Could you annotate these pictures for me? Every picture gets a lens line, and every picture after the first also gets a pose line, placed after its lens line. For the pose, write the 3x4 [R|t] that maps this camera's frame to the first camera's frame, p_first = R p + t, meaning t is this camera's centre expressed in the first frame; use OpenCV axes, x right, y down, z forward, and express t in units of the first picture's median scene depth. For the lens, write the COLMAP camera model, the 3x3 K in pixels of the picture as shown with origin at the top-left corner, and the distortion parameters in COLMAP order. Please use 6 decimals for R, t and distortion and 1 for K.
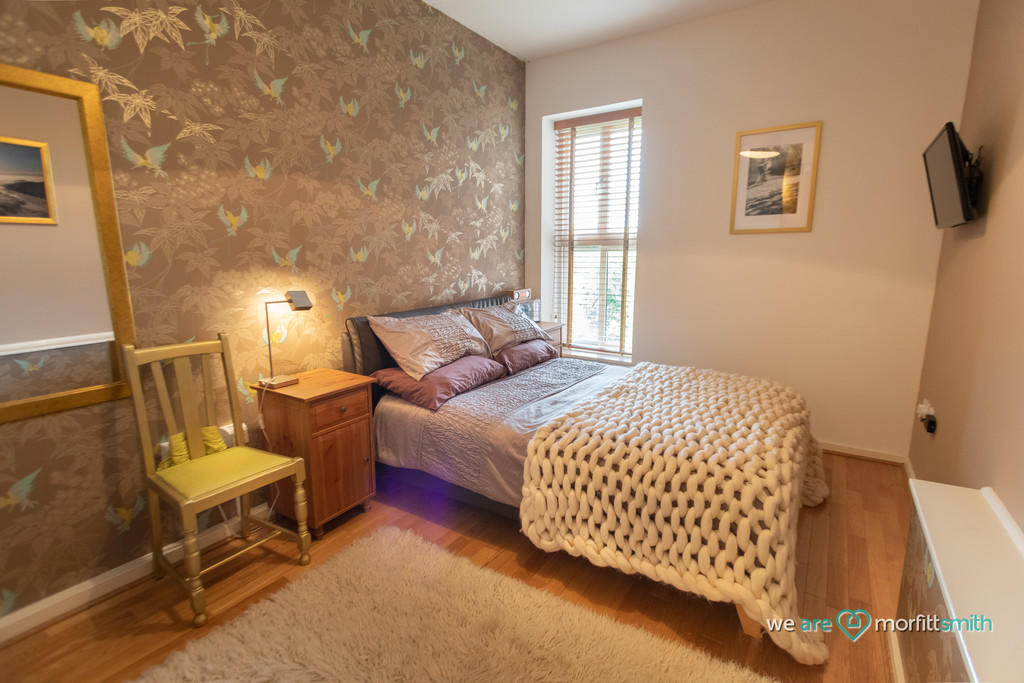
lens RADIAL K [[489.5, 0, 512.0], [0, 489.5, 341.5], [0, 0, 1]] dist [0.001099, 0.000122]
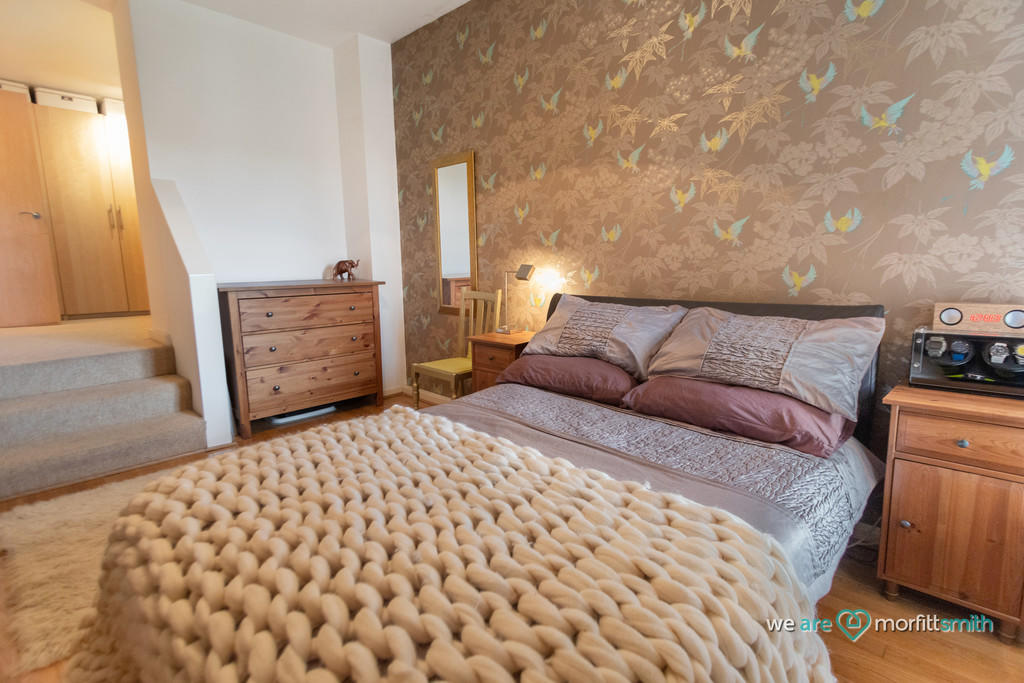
lens RADIAL K [[471.5, 0, 514.0], [0, 471.5, 297.5], [0, 0, 1]] dist [0.001334, -0.000129]
pose [[-0.168416, 0.135062, -0.976419, 0.641646], [-0.122465, 0.980027, 0.156684, -0.178573], [0.978079, 0.145965, -0.148512, 0.981219]]
